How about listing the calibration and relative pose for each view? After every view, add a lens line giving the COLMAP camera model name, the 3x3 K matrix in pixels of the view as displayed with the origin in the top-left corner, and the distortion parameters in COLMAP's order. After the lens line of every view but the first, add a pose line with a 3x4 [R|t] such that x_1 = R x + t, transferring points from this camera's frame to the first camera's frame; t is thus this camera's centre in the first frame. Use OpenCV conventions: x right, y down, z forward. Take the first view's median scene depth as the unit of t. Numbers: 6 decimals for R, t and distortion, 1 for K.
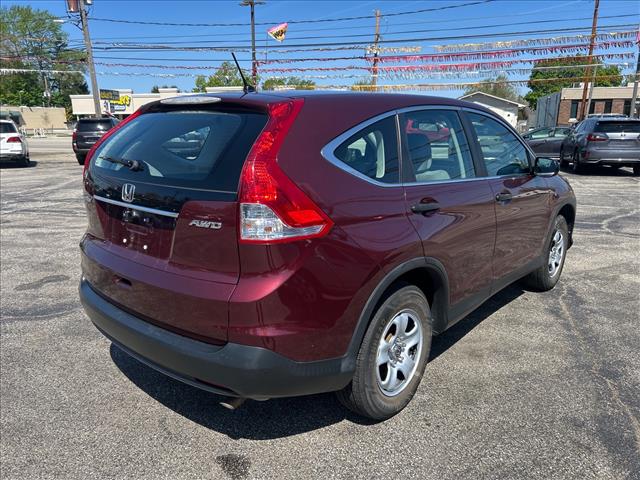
lens RADIAL K [[483.2, 0, 315.2], [0, 483.2, 239.6], [0, 0, 1]] dist [0.034985, -0.037091]
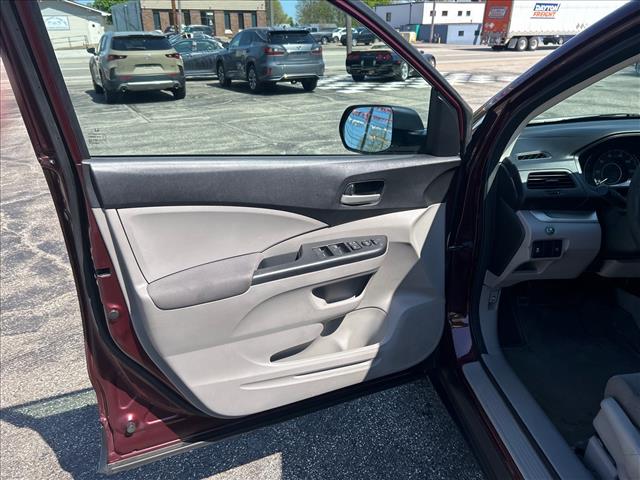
lens RADIAL K [[483.2, 0, 315.9], [0, 483.2, 242.5], [0, 0, 1]] dist [0.034985, -0.037091]
pose [[0.692611, -0.287525, 0.661528, -0.049677], [0.173934, 0.956630, 0.233680, -0.057929], [-0.700026, -0.046787, 0.712583, 0.254187]]
